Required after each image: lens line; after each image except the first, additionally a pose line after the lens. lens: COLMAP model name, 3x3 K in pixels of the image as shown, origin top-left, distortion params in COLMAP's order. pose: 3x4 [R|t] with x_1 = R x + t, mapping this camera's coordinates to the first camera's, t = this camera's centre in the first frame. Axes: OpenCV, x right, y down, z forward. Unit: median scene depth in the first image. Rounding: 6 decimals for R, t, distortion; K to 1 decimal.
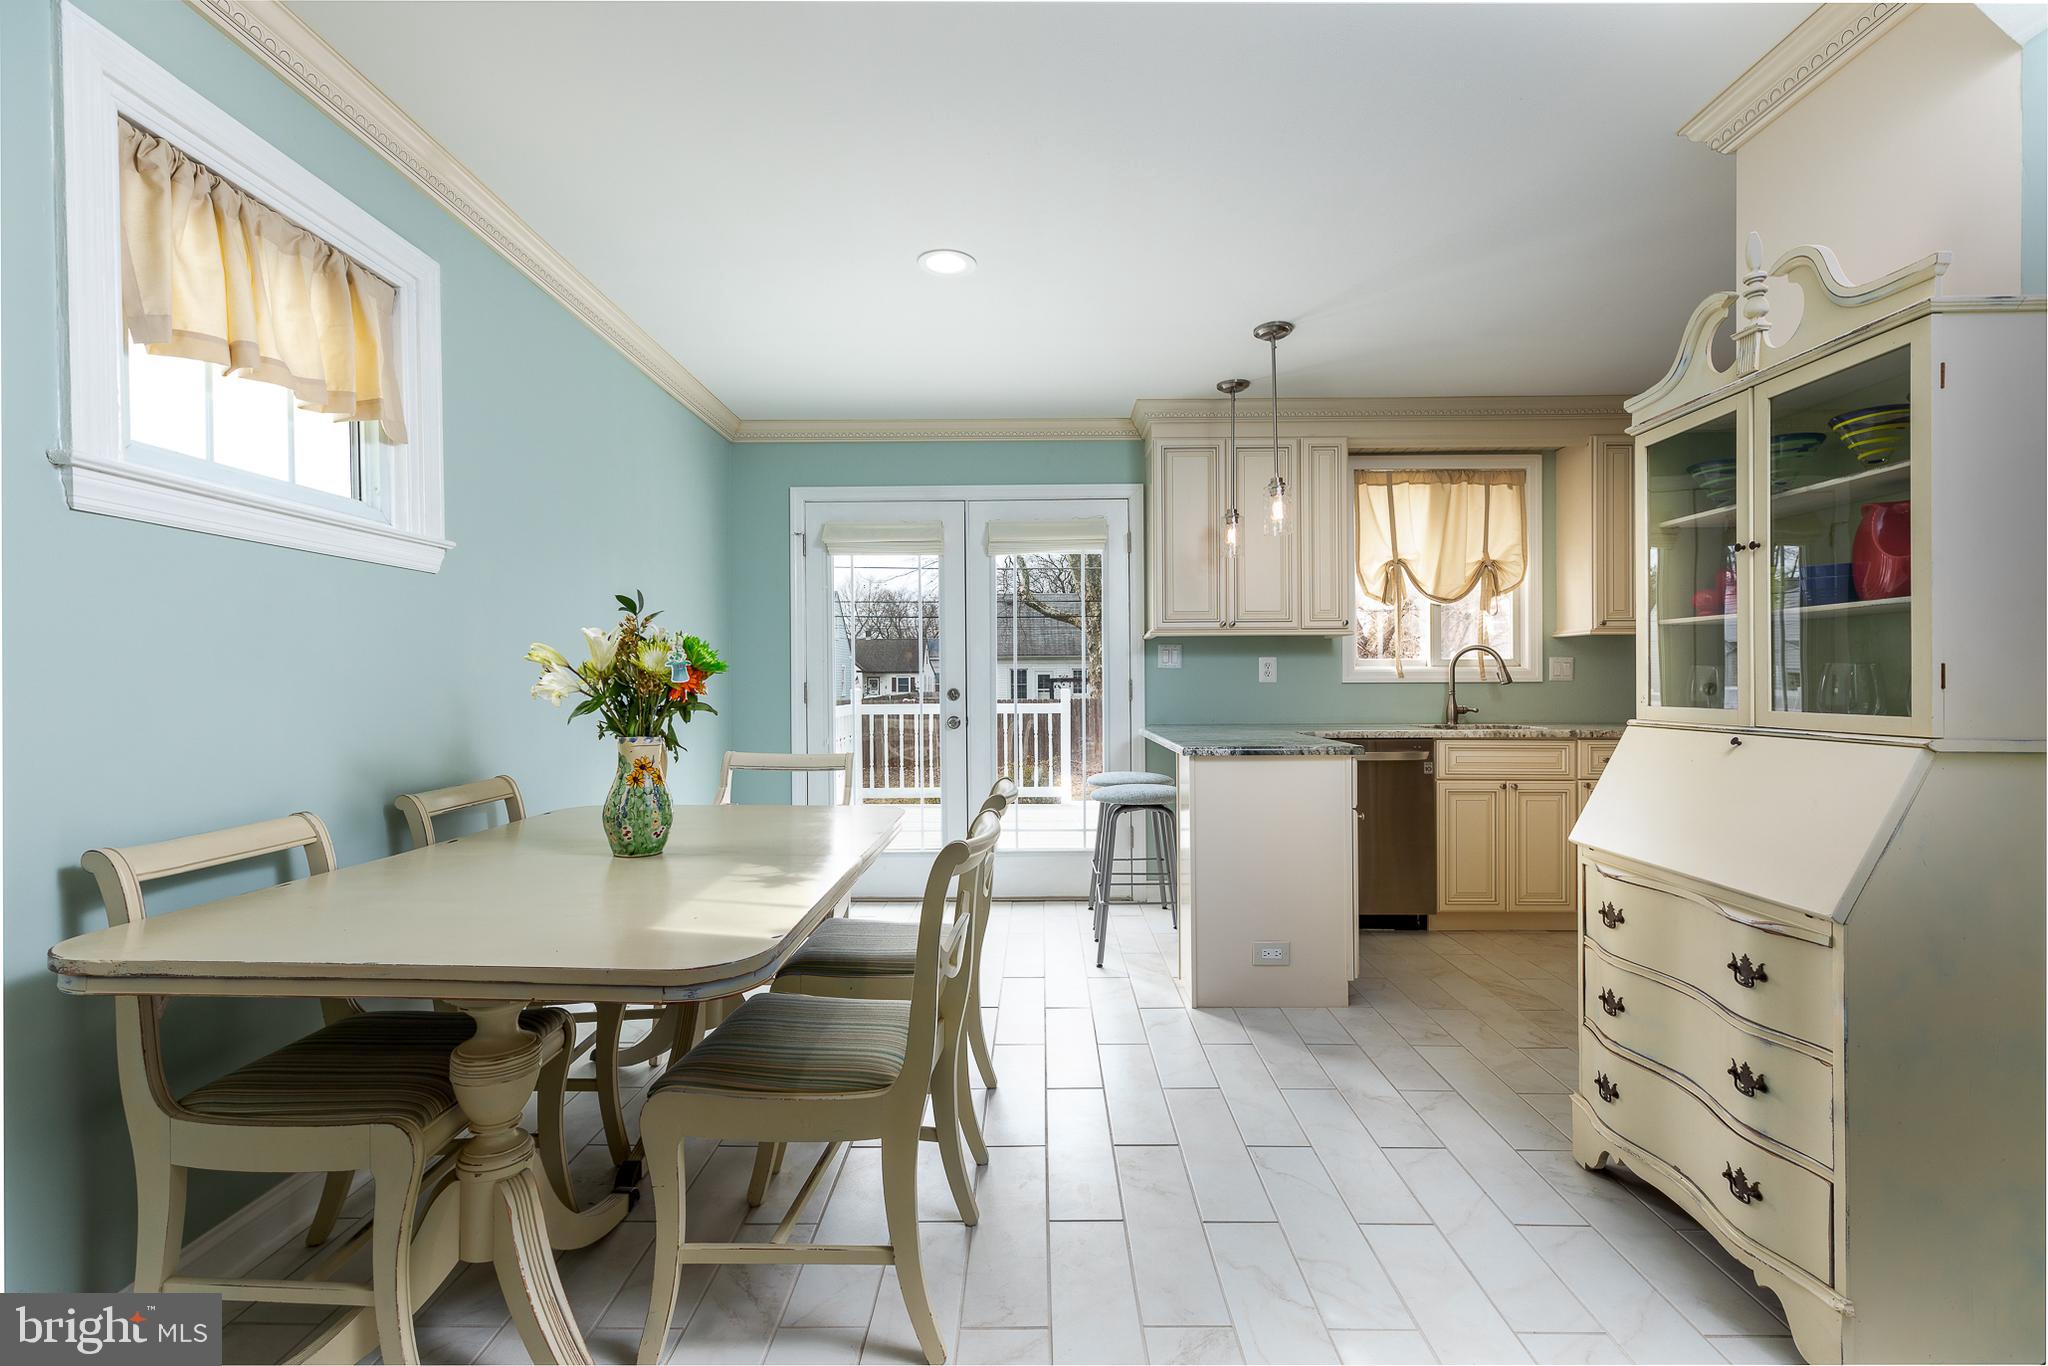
lens RADIAL K [[913.9, 0, 1031.0], [0, 913.9, 683.9], [0, 0, 1]] dist [0.008764, 0.000561]
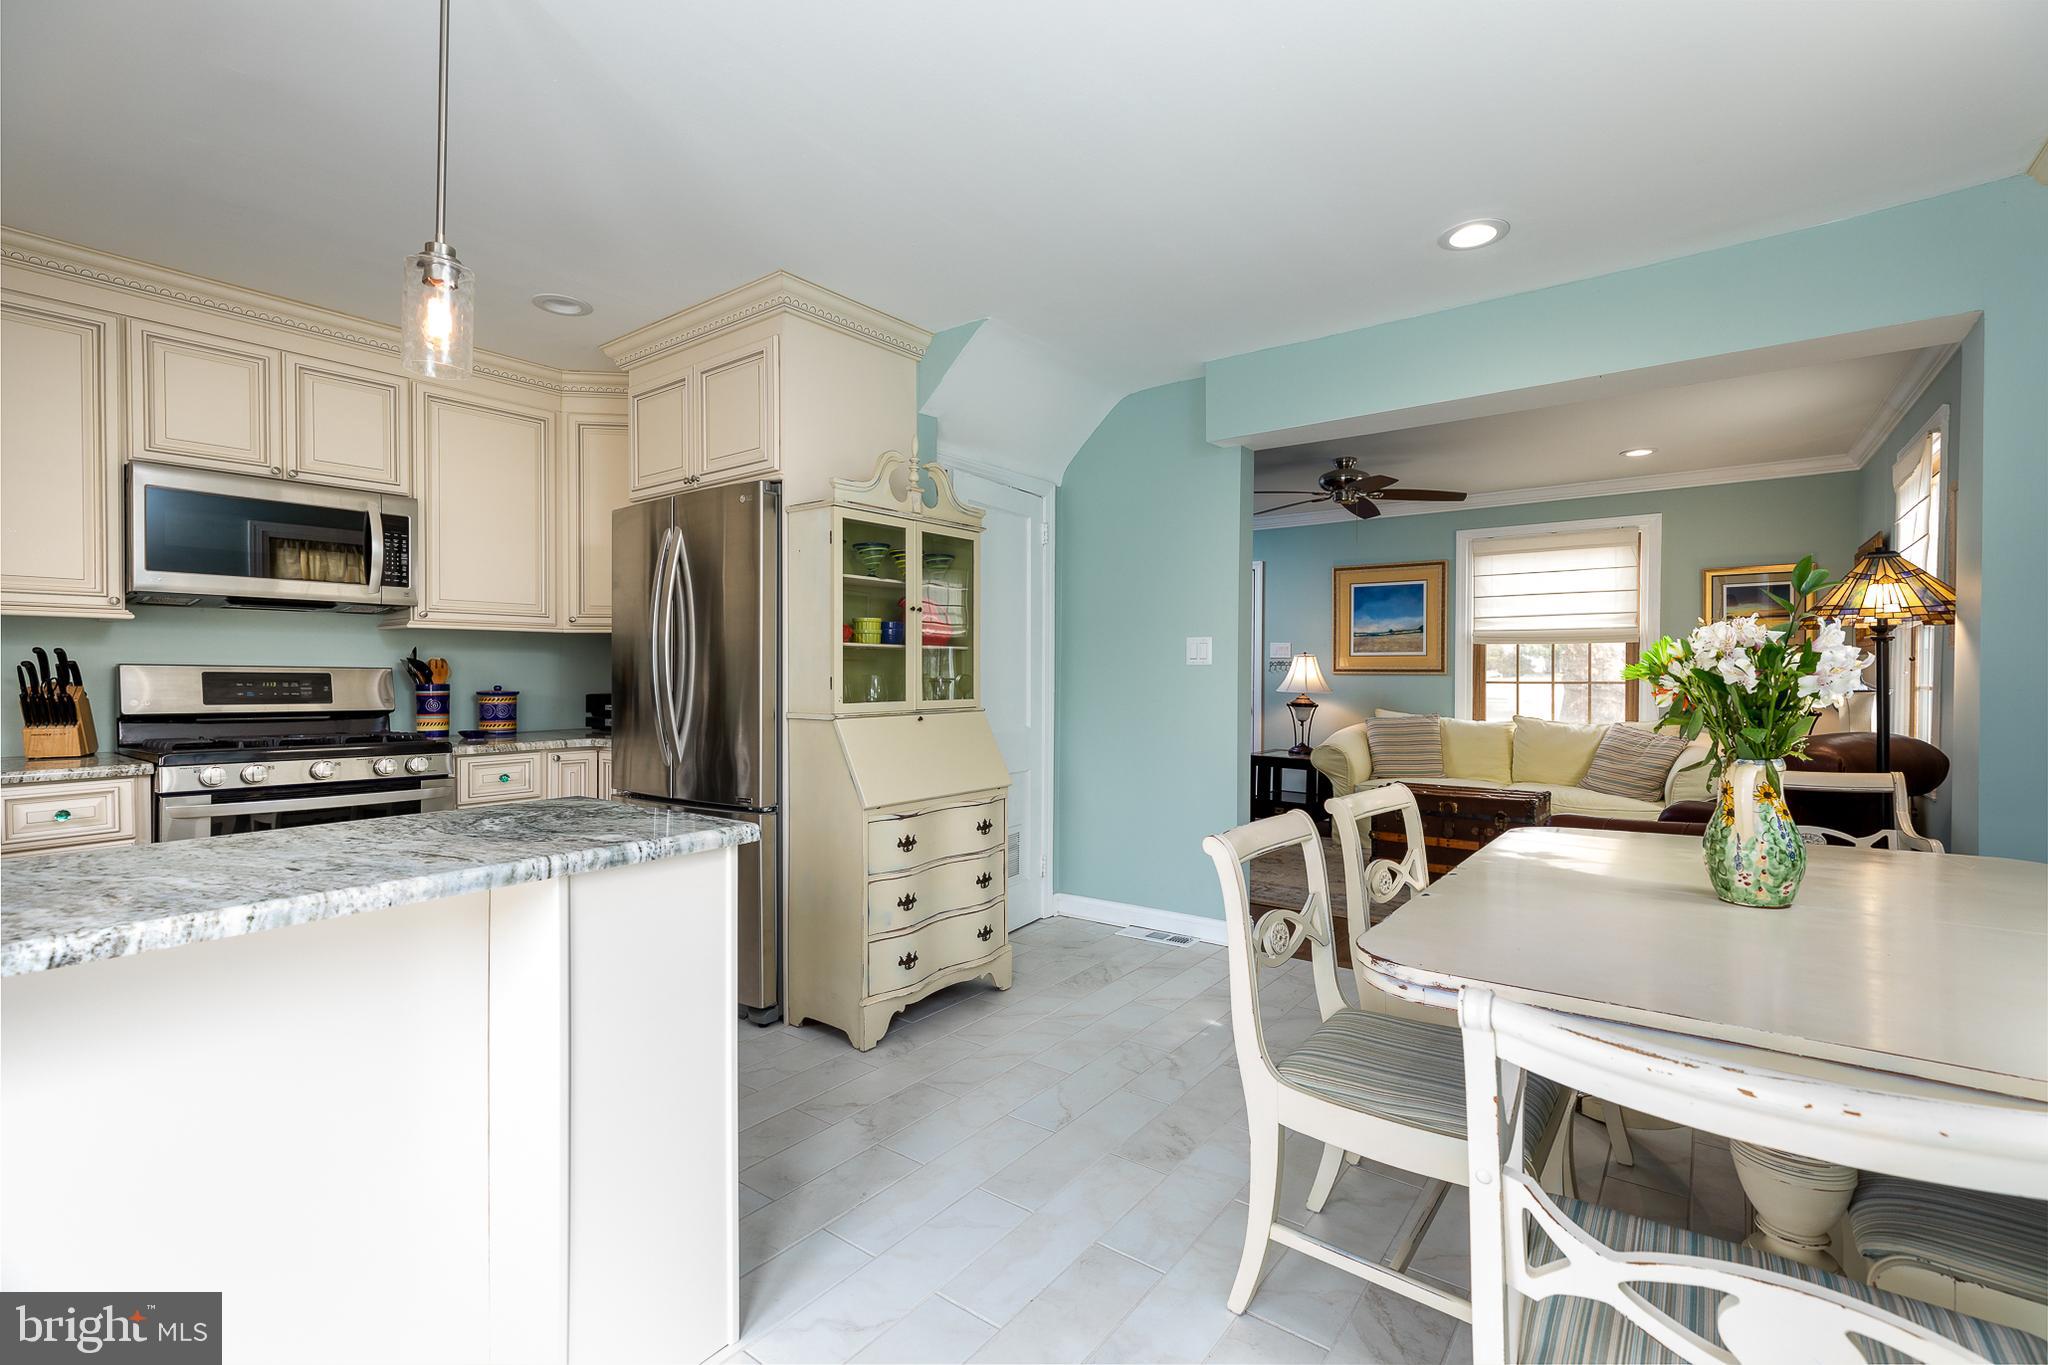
lens RADIAL K [[913.9, 0, 1027.0], [0, 913.9, 679.3], [0, 0, 1]] dist [0.008764, 0.000561]
pose [[-0.801943, -0.002017, 0.597397, -0.173440], [0.005683, 0.999923, 0.011004, -0.012331], [-0.597373, 0.012219, -0.801870, 0.883672]]
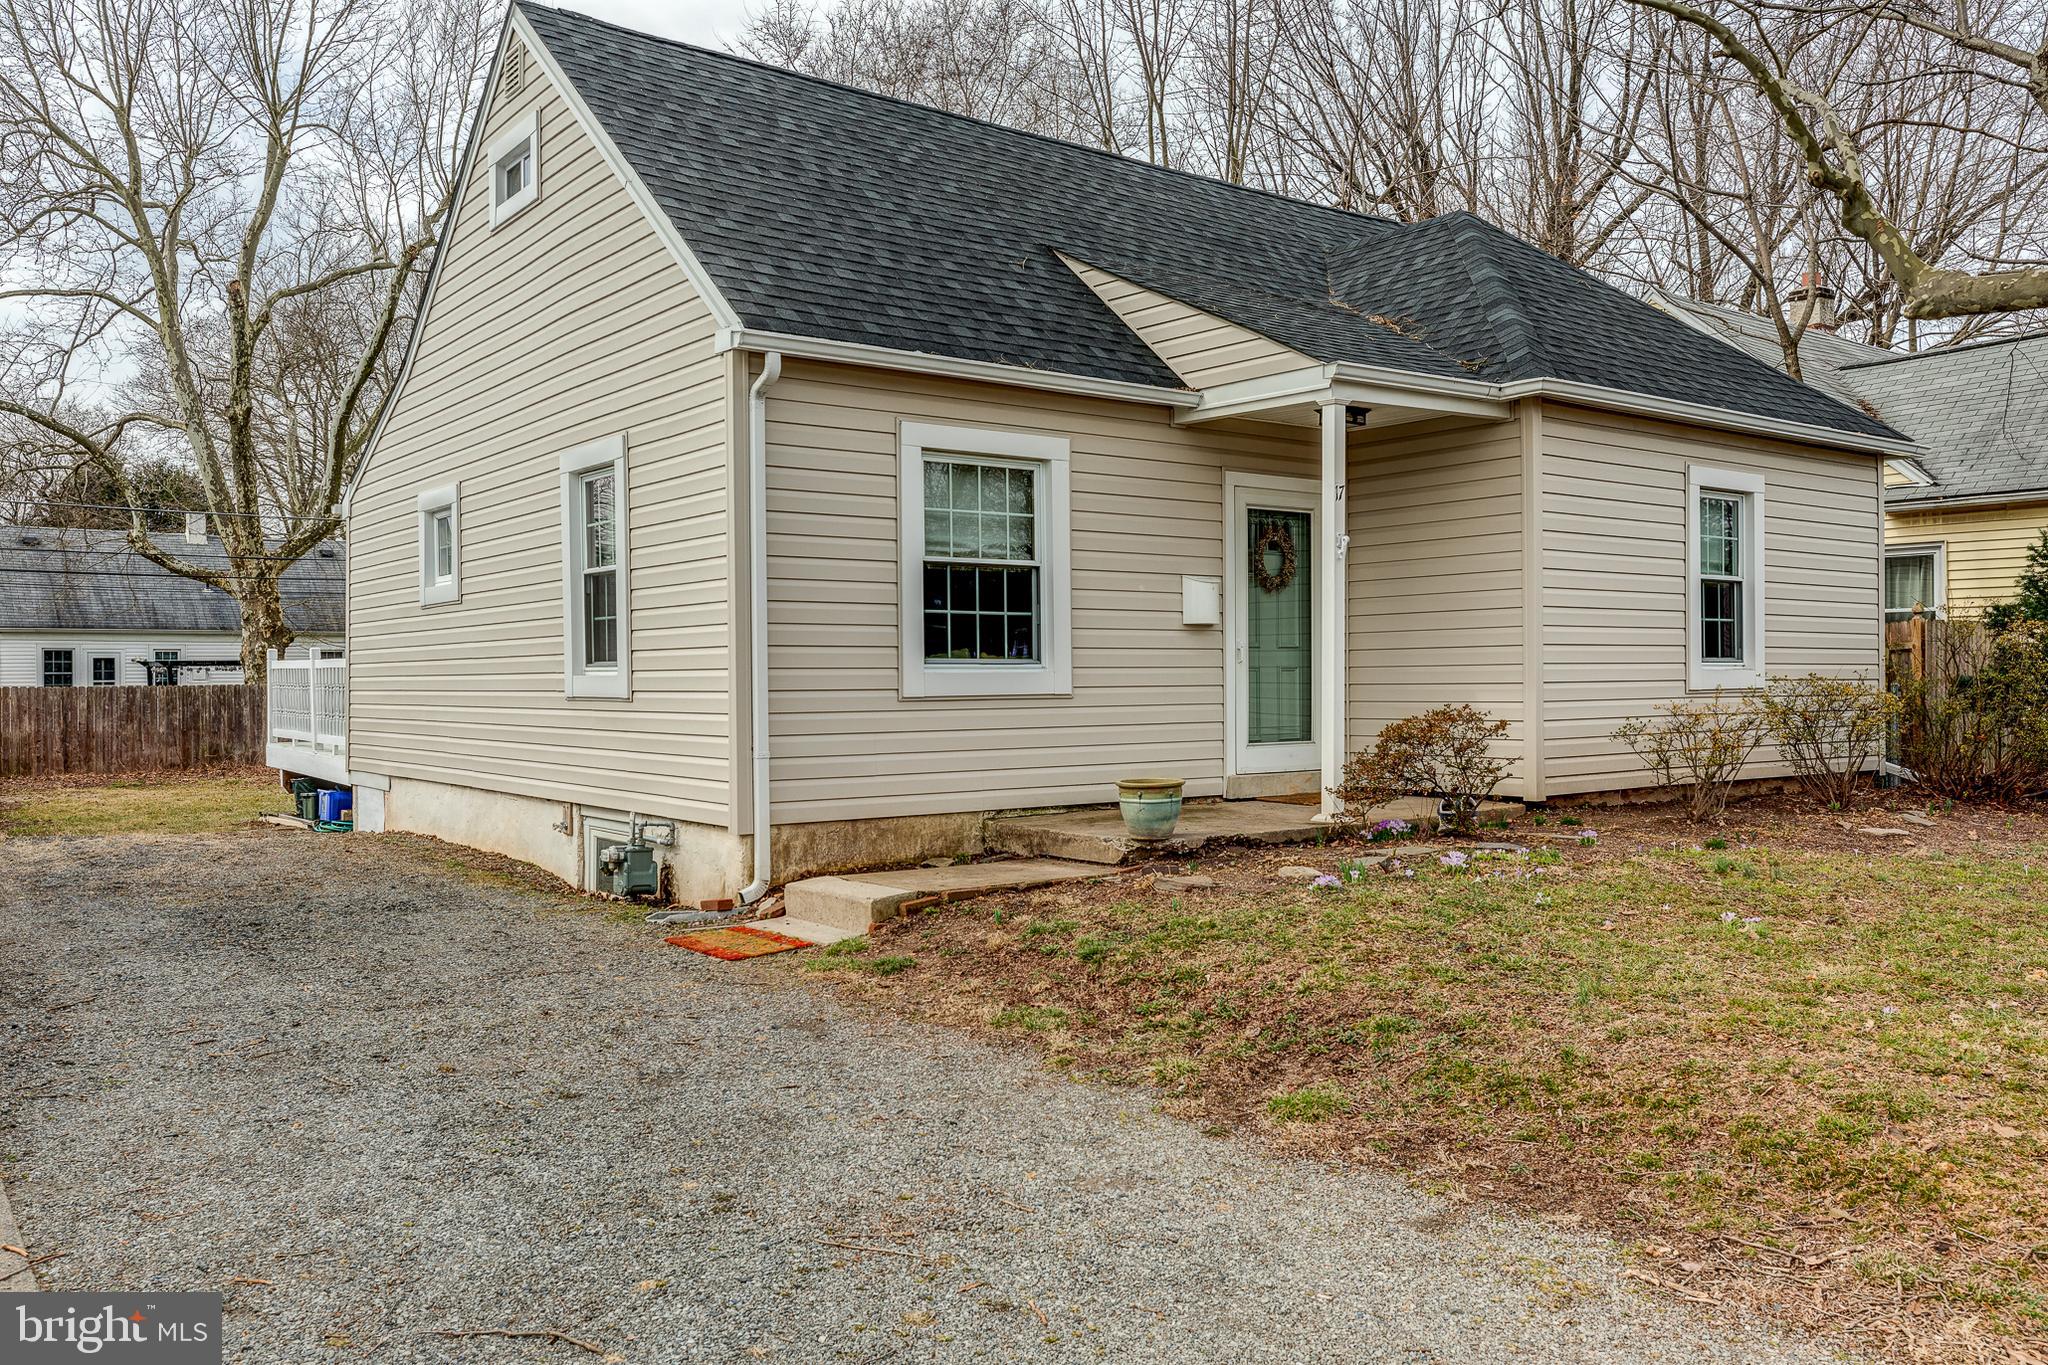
lens RADIAL K [[1605.2, 0, 1036.7], [0, 1605.2, 671.4], [0, 0, 1]] dist [0.007450, 0.008470]
pose [[0.798622, 0.002836, 0.601826, -1.137142], [0.003977, 0.999942, -0.009990, 0.103862], [-0.601820, 0.010371, 0.798564, -2.343762]]
